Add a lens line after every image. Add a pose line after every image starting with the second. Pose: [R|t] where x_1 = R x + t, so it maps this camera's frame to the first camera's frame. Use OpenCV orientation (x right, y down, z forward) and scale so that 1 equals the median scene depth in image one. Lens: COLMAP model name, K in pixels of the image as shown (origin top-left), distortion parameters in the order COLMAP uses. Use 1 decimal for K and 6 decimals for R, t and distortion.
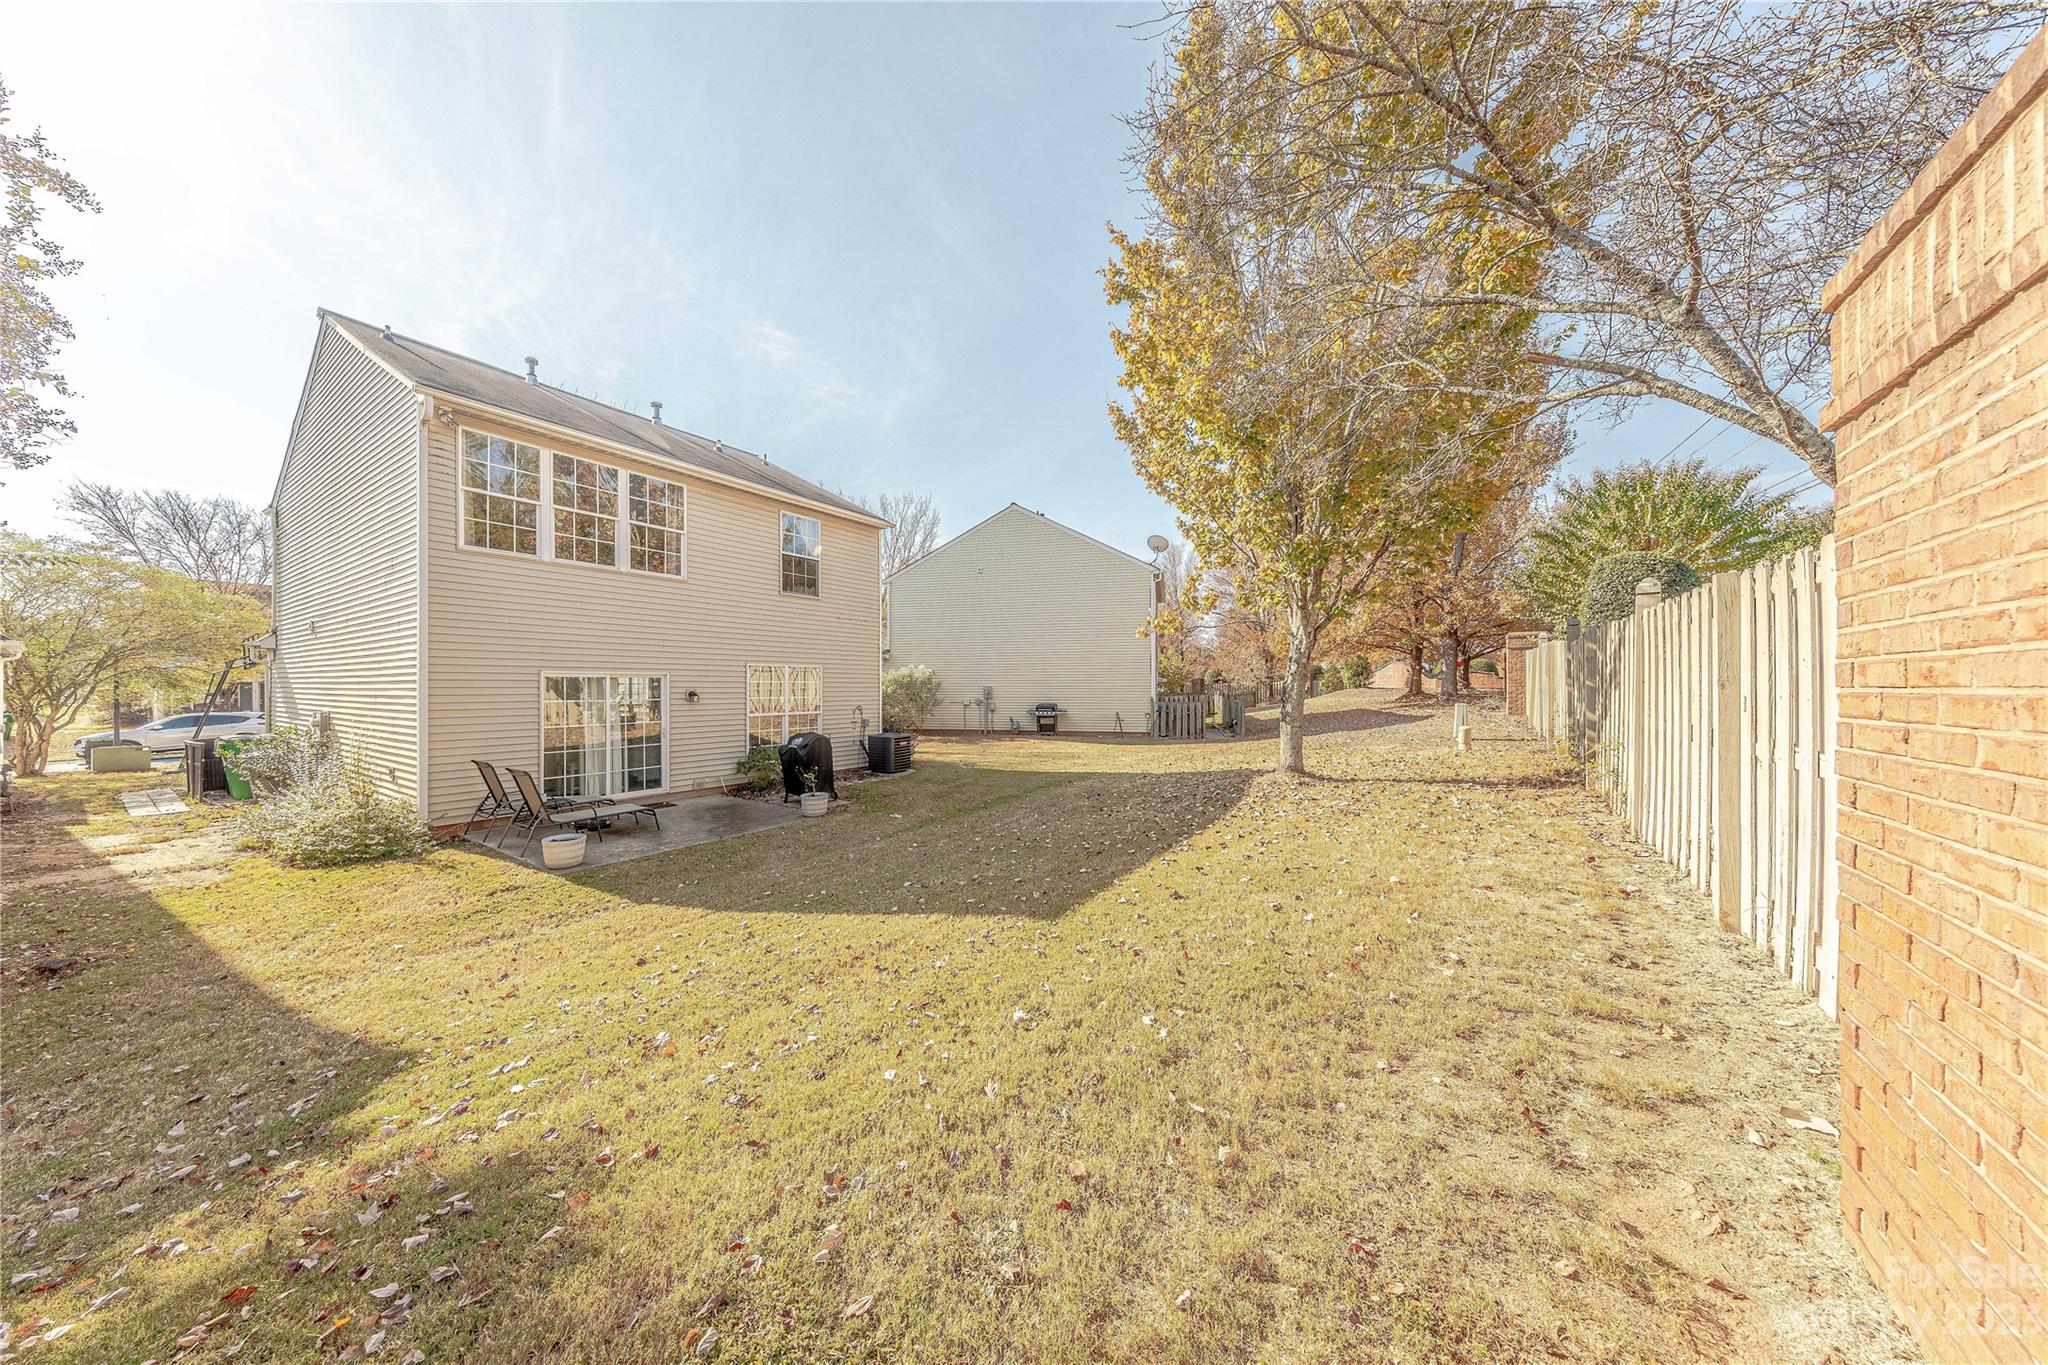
lens RADIAL K [[644.6, 0, 1017.9], [0, 644.6, 684.9], [0, 0, 1]] dist [0.006284, -0.000907]
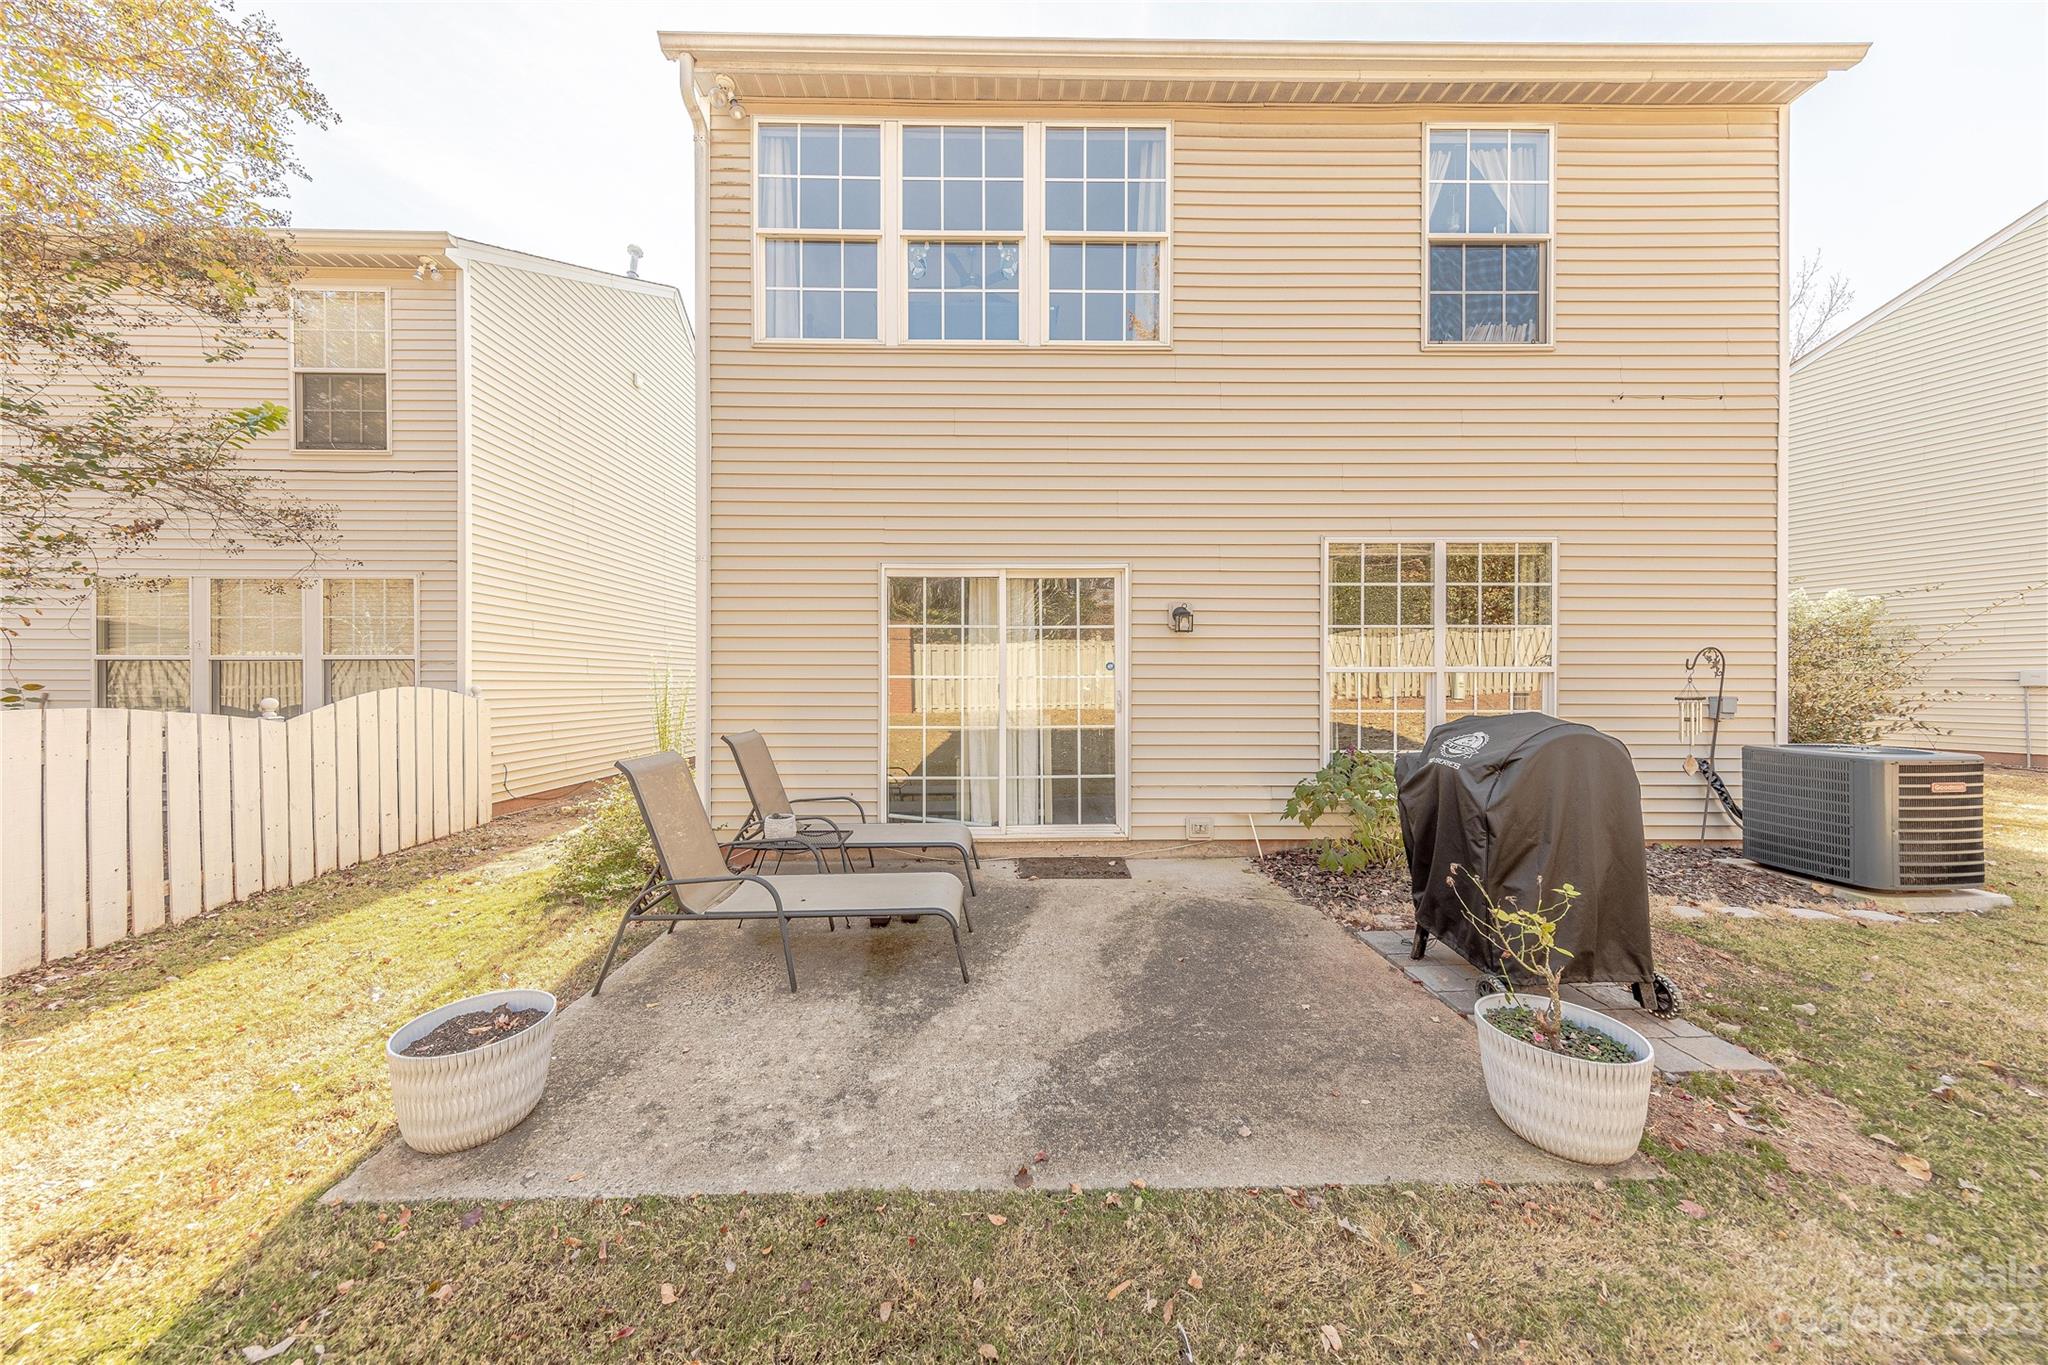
lens RADIAL K [[644.6, 0, 1011.0], [0, 644.6, 685.2], [0, 0, 1]] dist [0.006284, -0.000907]
pose [[0.569413, 0.004928, -0.822037, -0.211676], [-0.000030, 0.999982, 0.005974, 0.056244], [0.822051, -0.003377, 0.569403, 0.638970]]
